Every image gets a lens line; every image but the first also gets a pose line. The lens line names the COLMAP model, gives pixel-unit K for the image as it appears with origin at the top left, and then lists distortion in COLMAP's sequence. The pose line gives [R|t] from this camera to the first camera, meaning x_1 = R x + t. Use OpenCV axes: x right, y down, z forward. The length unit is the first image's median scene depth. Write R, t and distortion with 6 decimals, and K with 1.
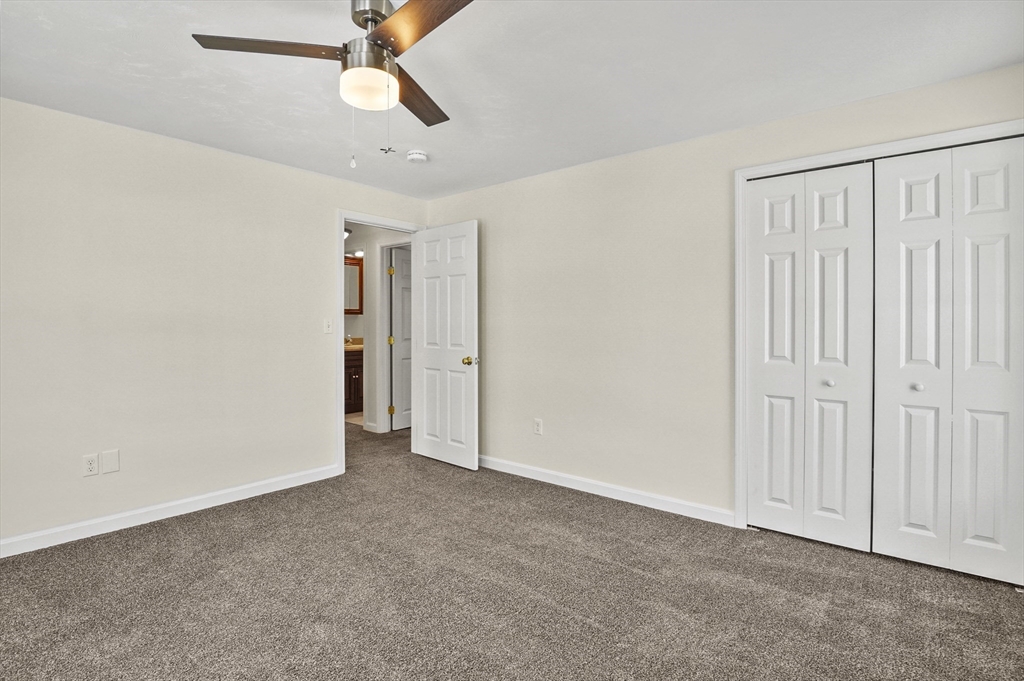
lens RADIAL K [[527.8, 0, 510.2], [0, 527.8, 319.7], [0, 0, 1]] dist [-0.001994, -0.000474]
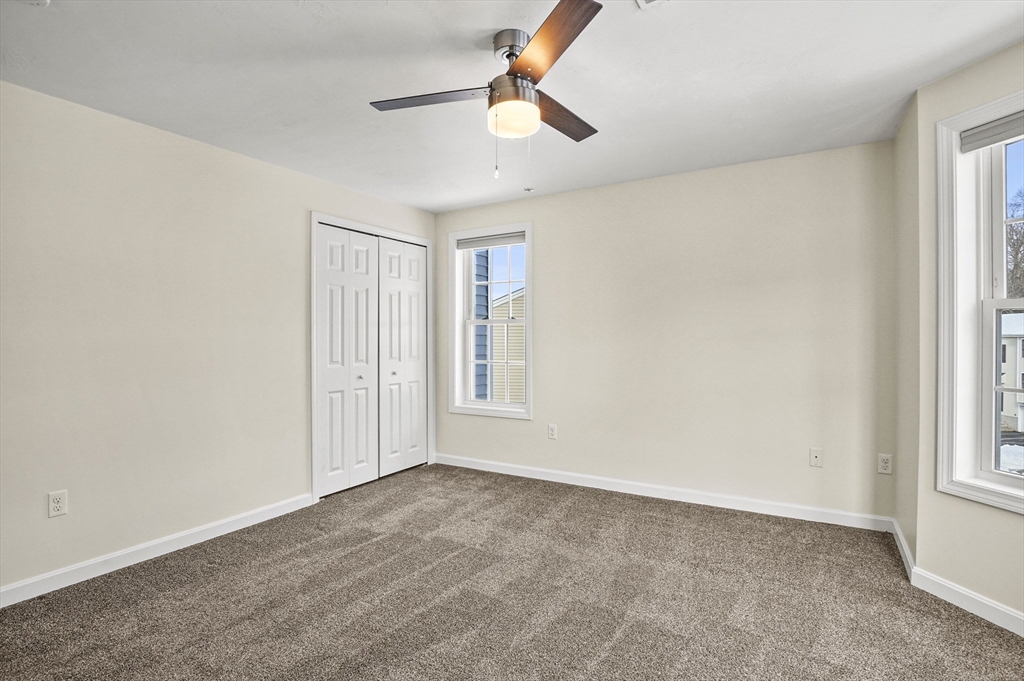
lens RADIAL K [[512.0, 0, 512.0], [0, 512.0, 340.5], [0, 0, 1]] dist [-0.000950, -0.000374]
pose [[-0.157423, -0.008140, 0.987498, -0.920050], [-0.003531, 0.999964, 0.007680, 0.004347], [-0.987525, -0.002278, -0.157446, 0.828923]]
